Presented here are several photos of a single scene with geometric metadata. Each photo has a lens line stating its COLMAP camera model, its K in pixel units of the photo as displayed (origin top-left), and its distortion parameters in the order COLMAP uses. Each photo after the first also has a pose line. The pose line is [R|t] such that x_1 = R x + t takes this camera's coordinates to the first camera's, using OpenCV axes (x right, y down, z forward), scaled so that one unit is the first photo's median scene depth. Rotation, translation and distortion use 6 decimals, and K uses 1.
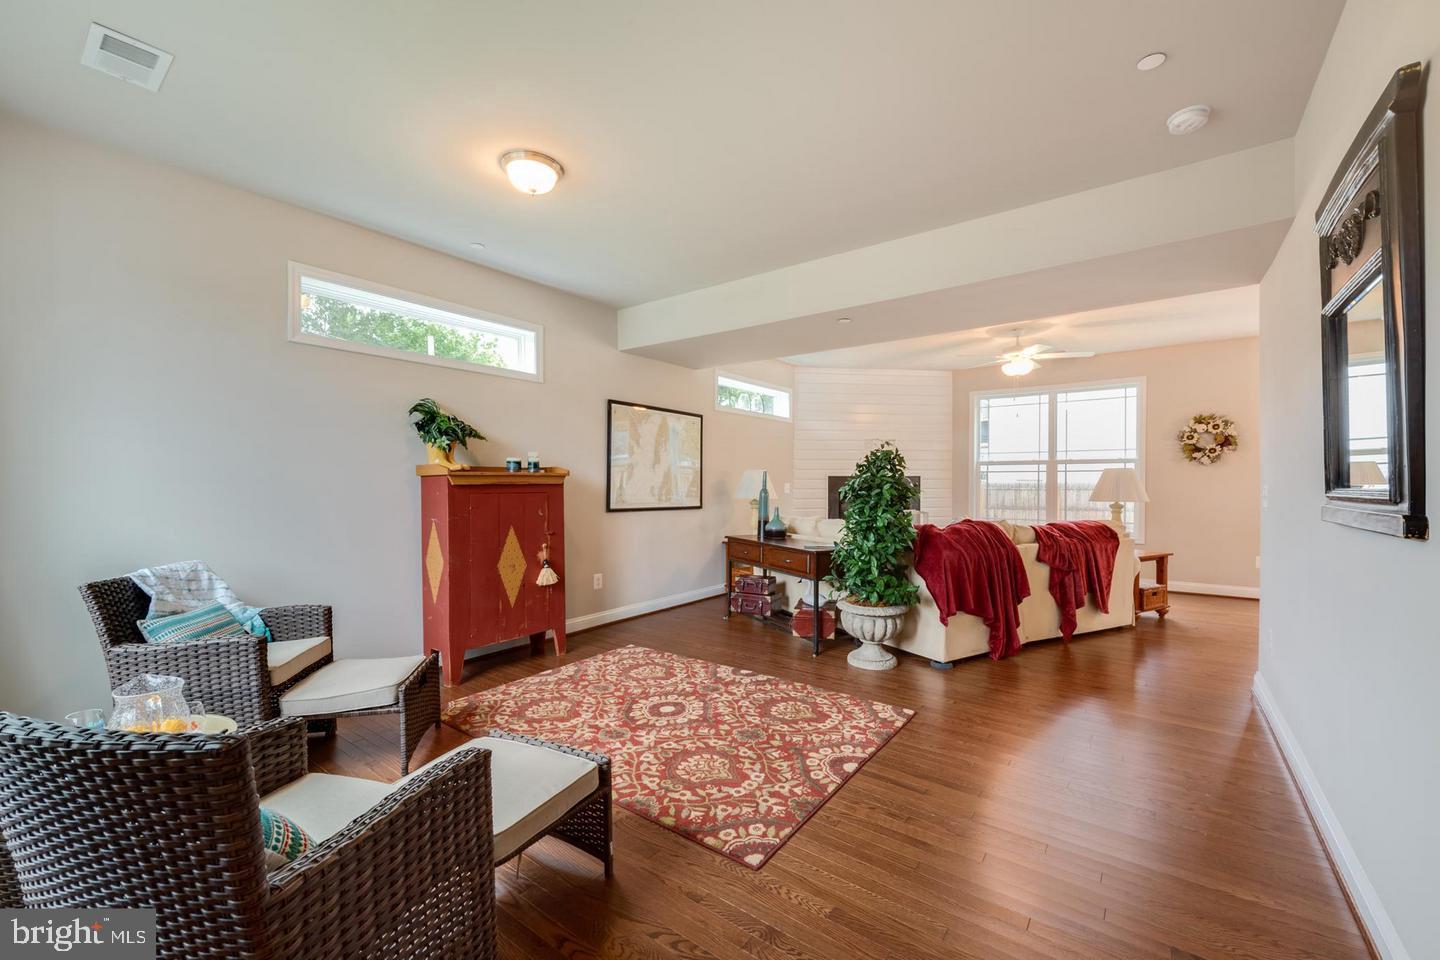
lens RADIAL K [[589.8, 0, 724.4], [0, 589.8, 483.8], [0, 0, 1]] dist [-0.000579, -0.000112]
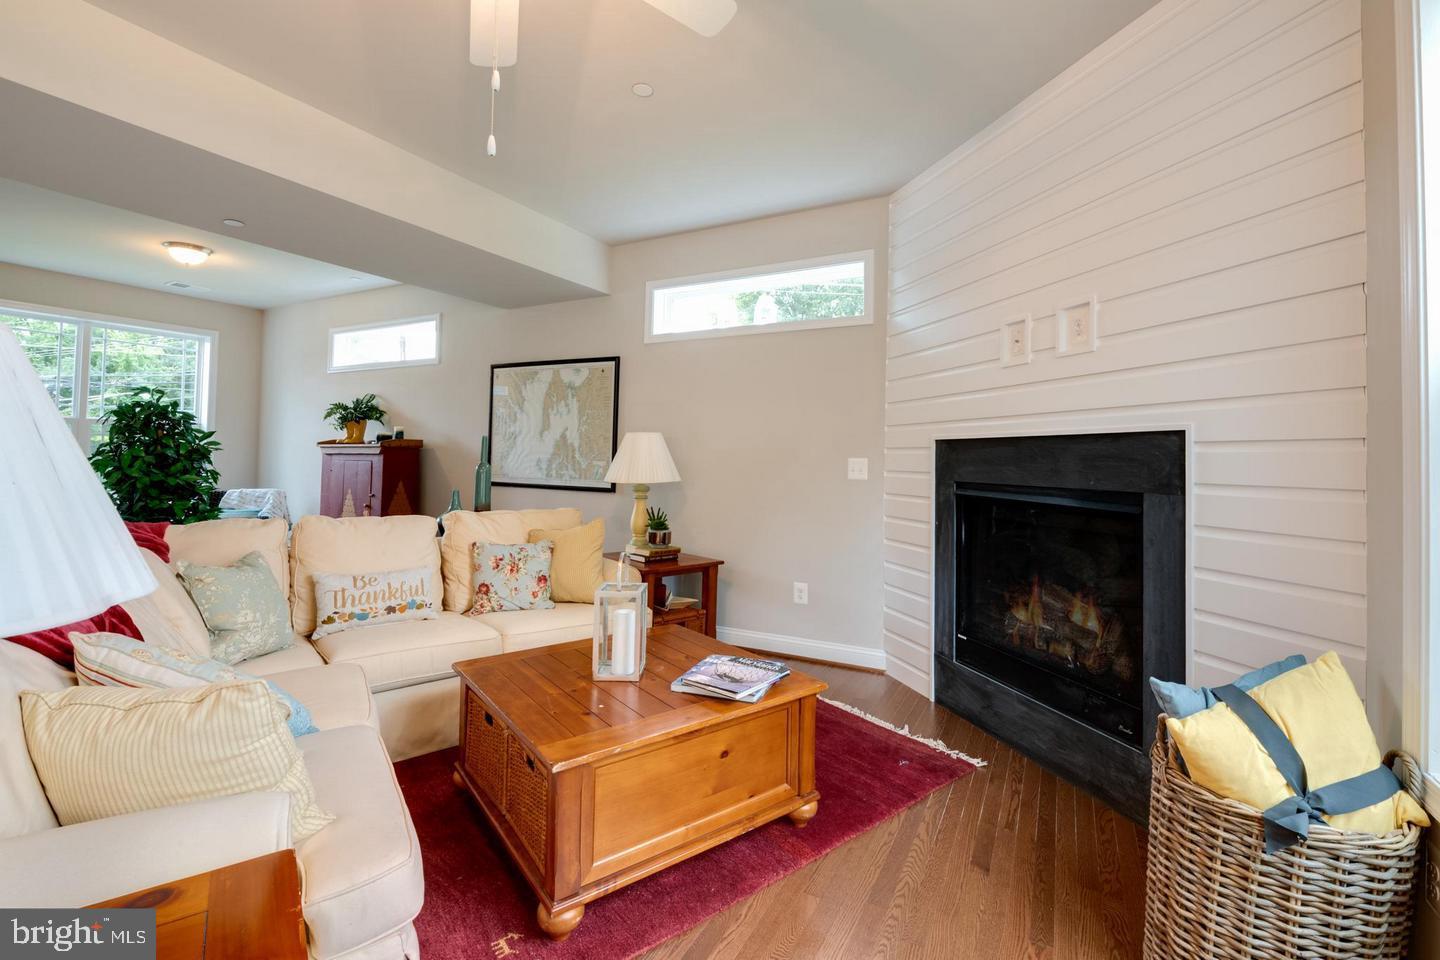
lens RADIAL K [[636.4, 0, 724.7], [0, 636.4, 441.5], [0, 0, 1]] dist [0.001158, -0.000289]
pose [[0.141377, -0.025815, -0.989619, 1.125000], [-0.013903, 0.999510, -0.028059, 0.003000], [0.989858, 0.017726, 0.140949, 1.607069]]
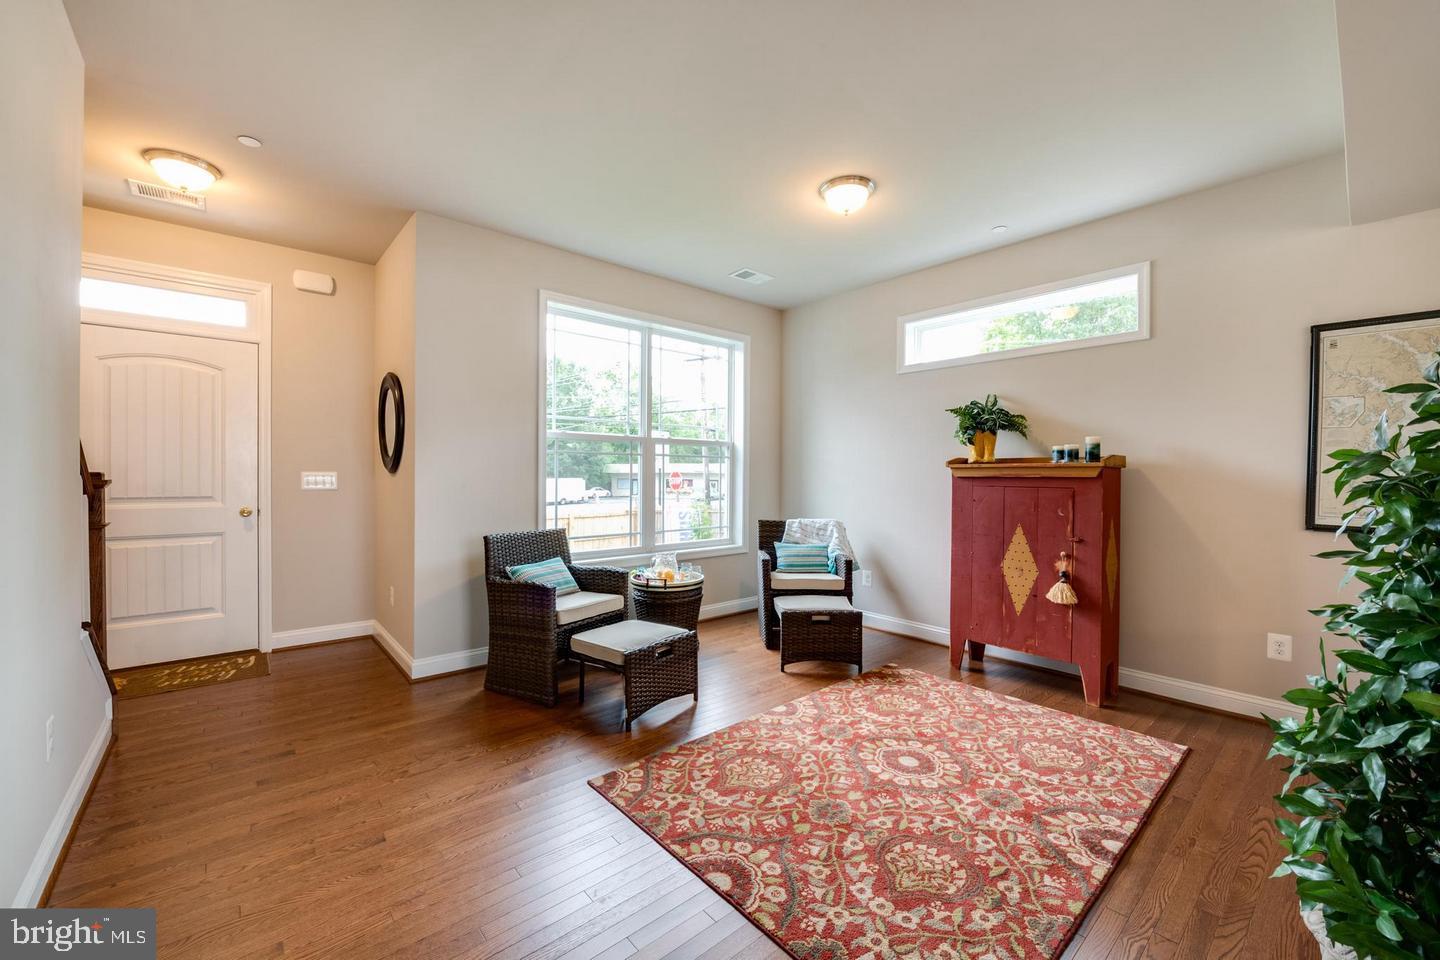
lens RADIAL K [[564.2, 0, 724.1], [0, 564.2, 475.9], [0, 0, 1]] dist [-0.001239, -0.000217]
pose [[-0.211371, 0.006598, -0.977384, 0.571441], [-0.005805, 0.999951, 0.008006, -0.005474], [0.977389, 0.007366, -0.211322, 0.752330]]
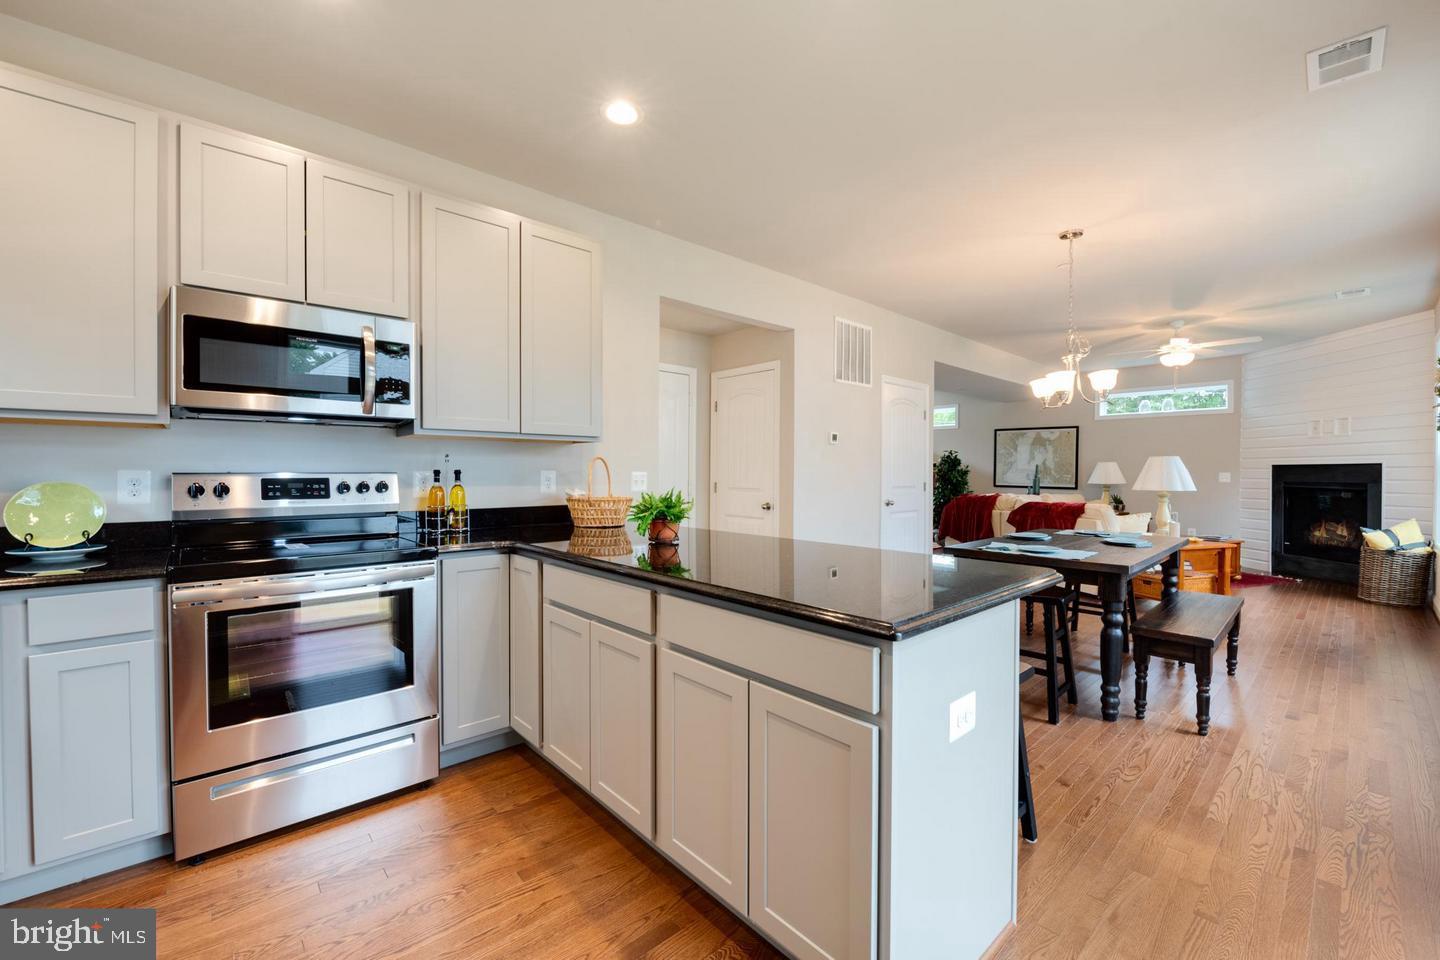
lens RADIAL K [[586.9, 0, 753.4], [0, 586.9, 470.4], [0, 0, 1]] dist [-0.000407, -0.000394]
pose [[-0.169691, -0.006422, -0.985476, 2.425343], [-0.008066, 0.999954, -0.005127, 0.013577], [0.985464, 0.007079, -0.169735, 0.711071]]
